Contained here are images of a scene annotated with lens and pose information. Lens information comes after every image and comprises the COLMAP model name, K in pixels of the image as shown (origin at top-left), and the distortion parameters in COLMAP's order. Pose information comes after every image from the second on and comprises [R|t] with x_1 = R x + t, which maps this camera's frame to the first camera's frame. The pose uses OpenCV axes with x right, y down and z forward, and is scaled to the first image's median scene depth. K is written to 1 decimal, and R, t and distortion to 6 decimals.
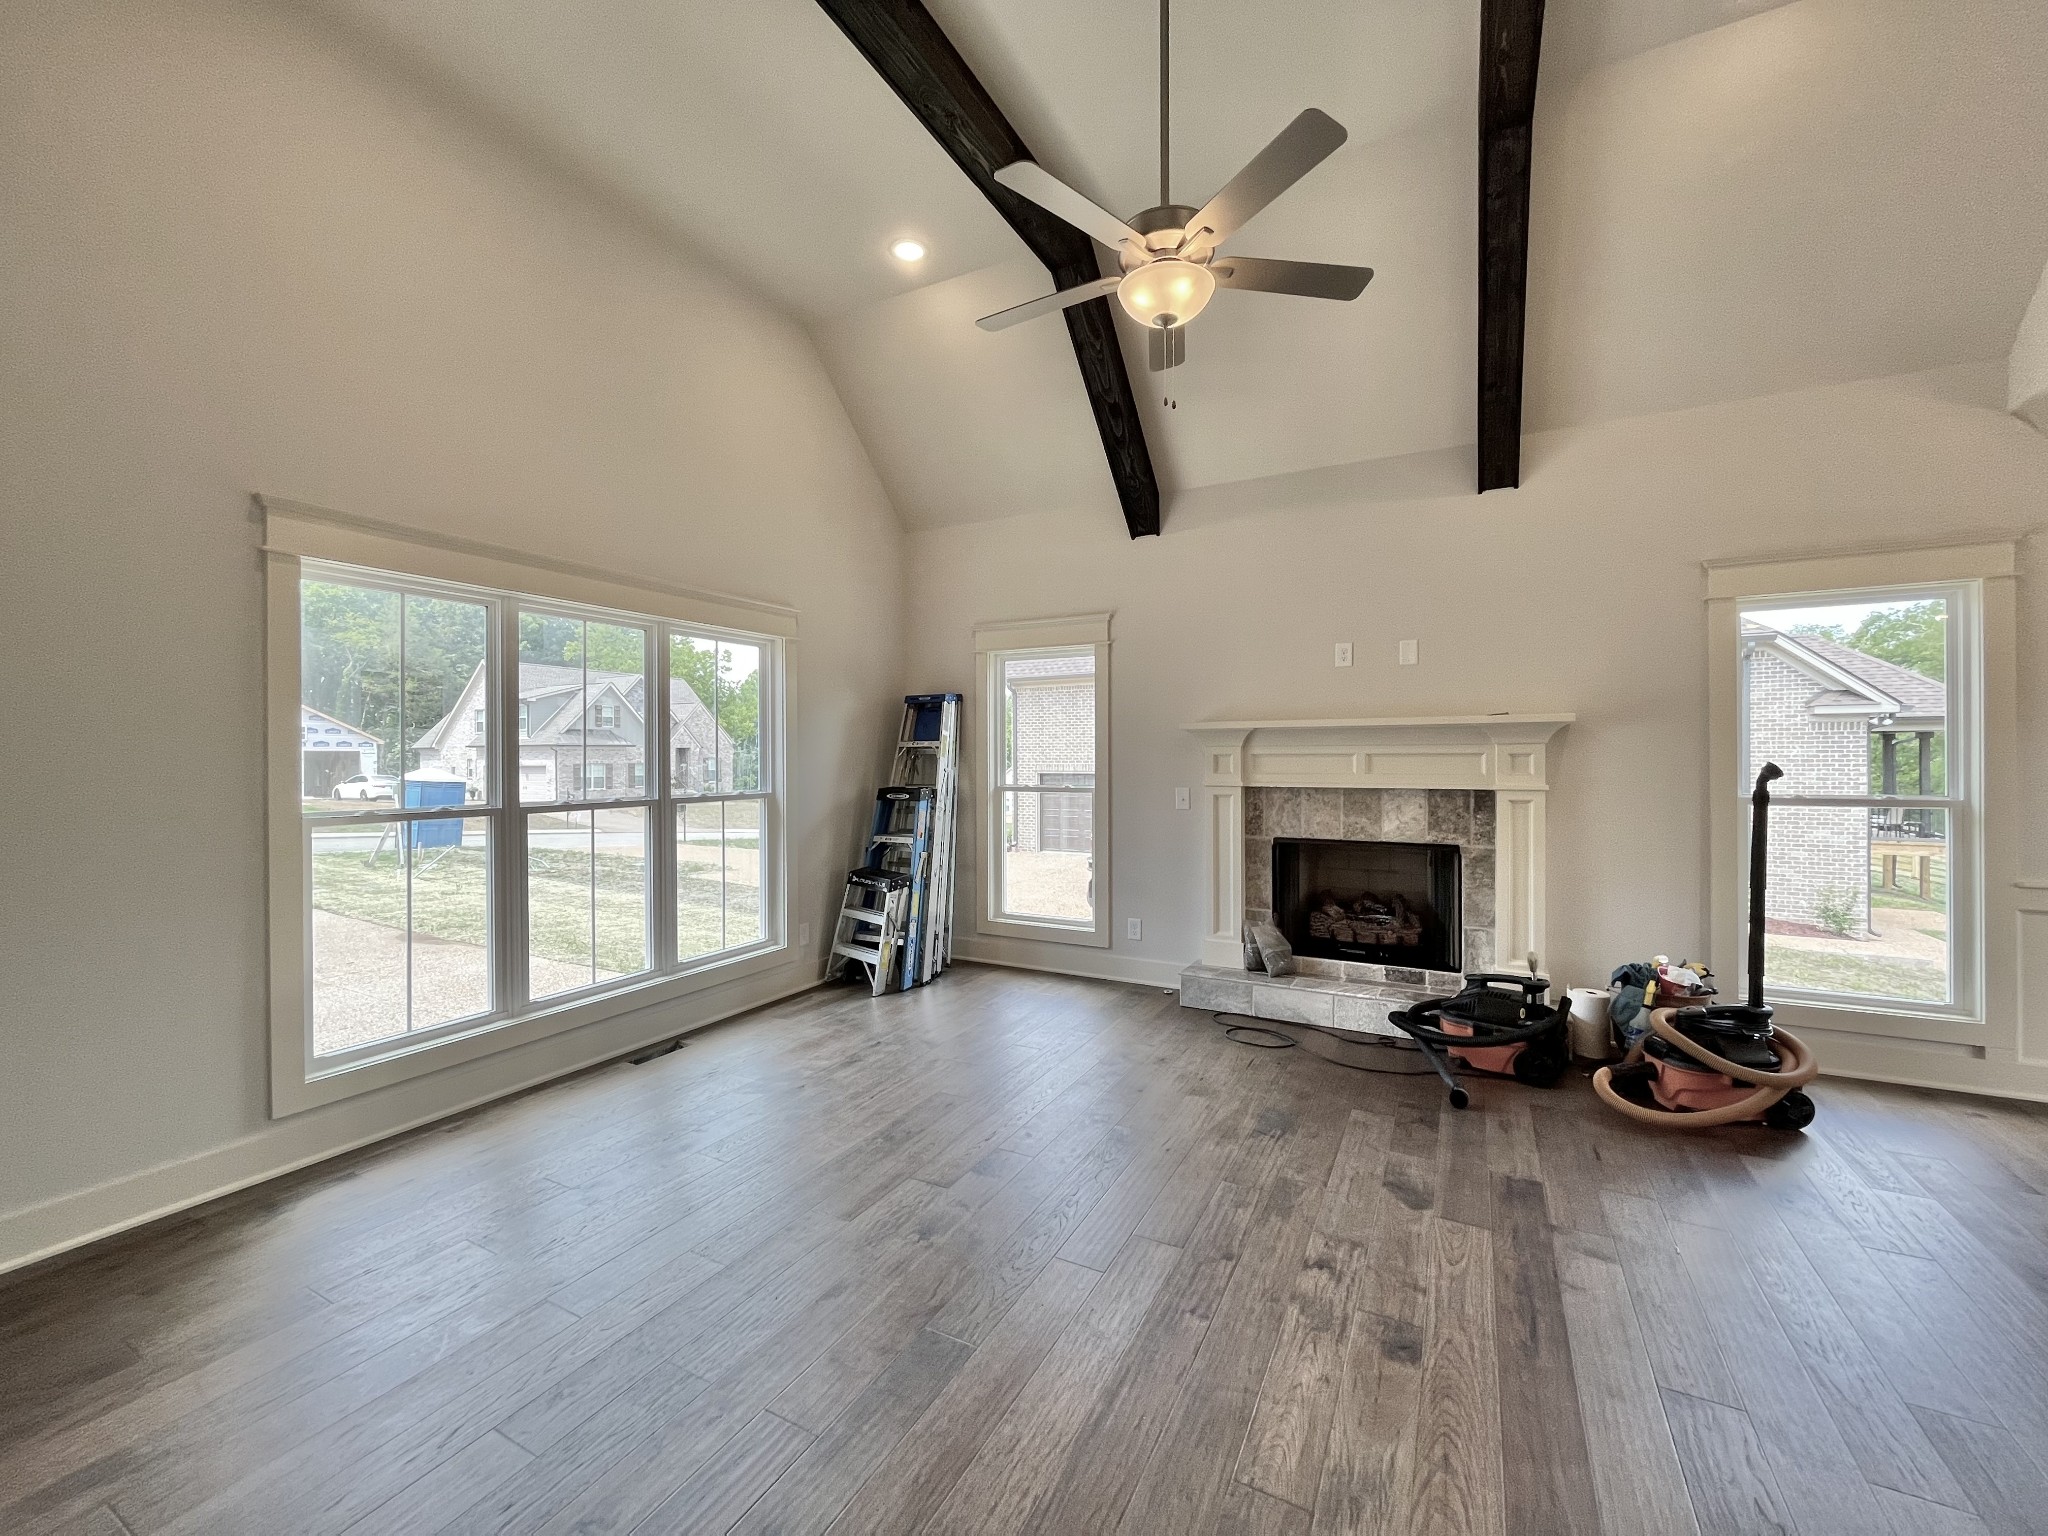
lens RADIAL K [[825.1, 0, 1027.8], [0, 825.1, 758.5], [0, 0, 1]] dist [-0.003586, -0.000182]
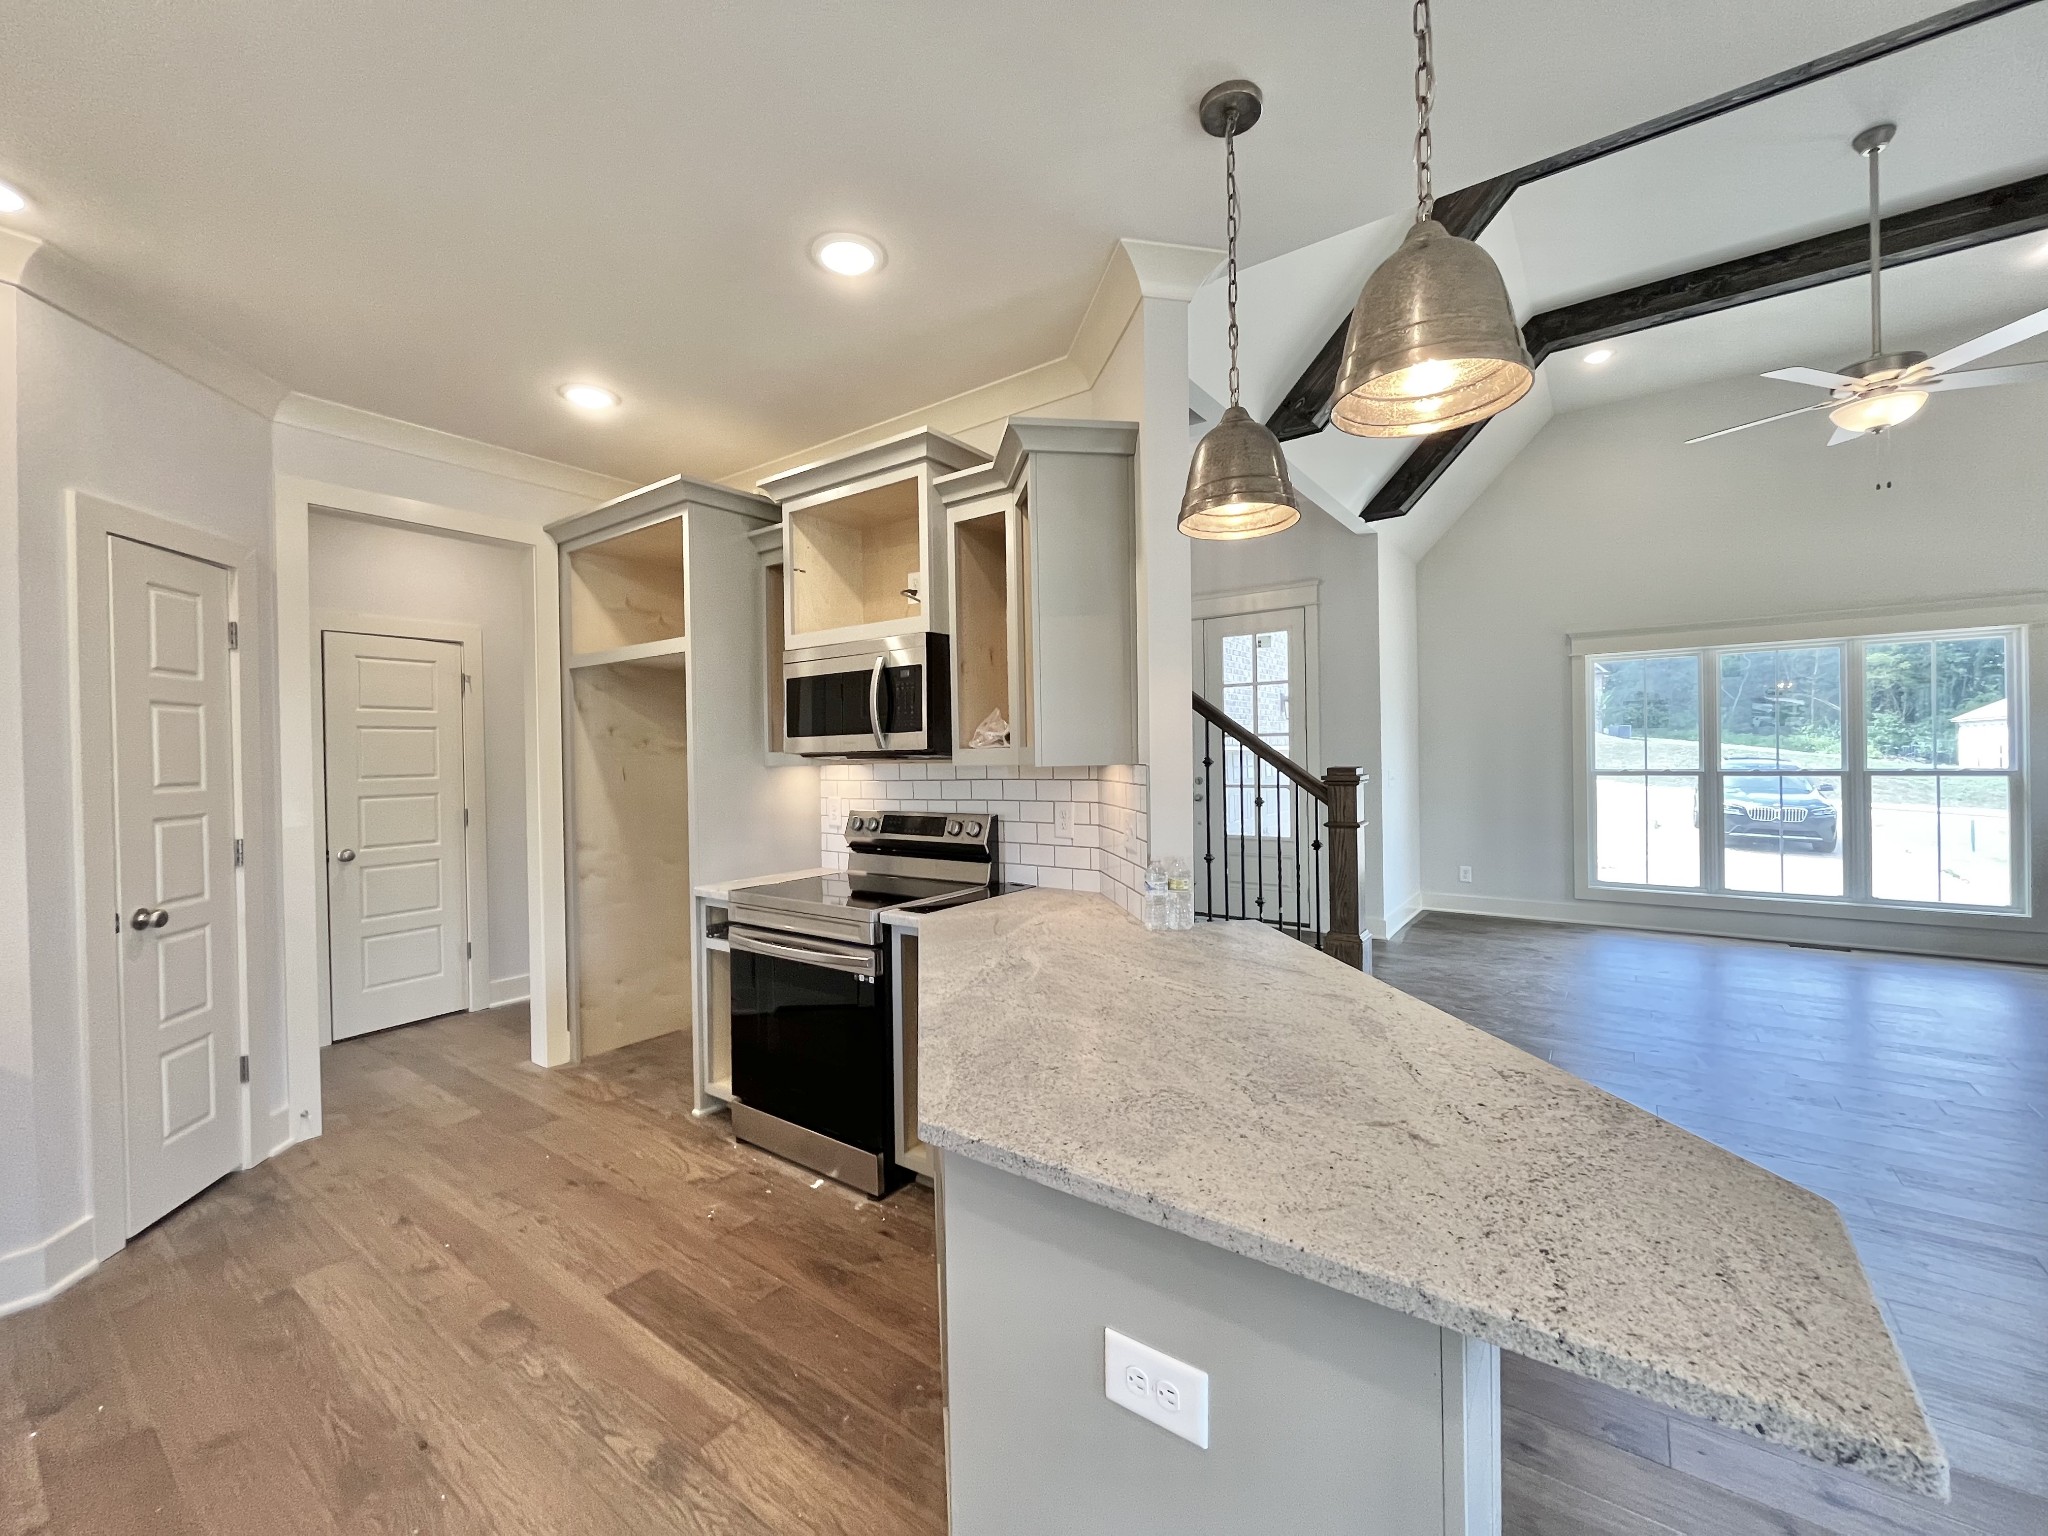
lens RADIAL K [[825.1, 0, 1027.8], [0, 825.1, 758.5], [0, 0, 1]] dist [-0.003586, -0.000182]
pose [[-0.135147, 0.013172, -0.990738, 1.020778], [0.017039, 0.999795, 0.010968, -0.008033], [0.990679, -0.015399, -0.135344, -0.143405]]
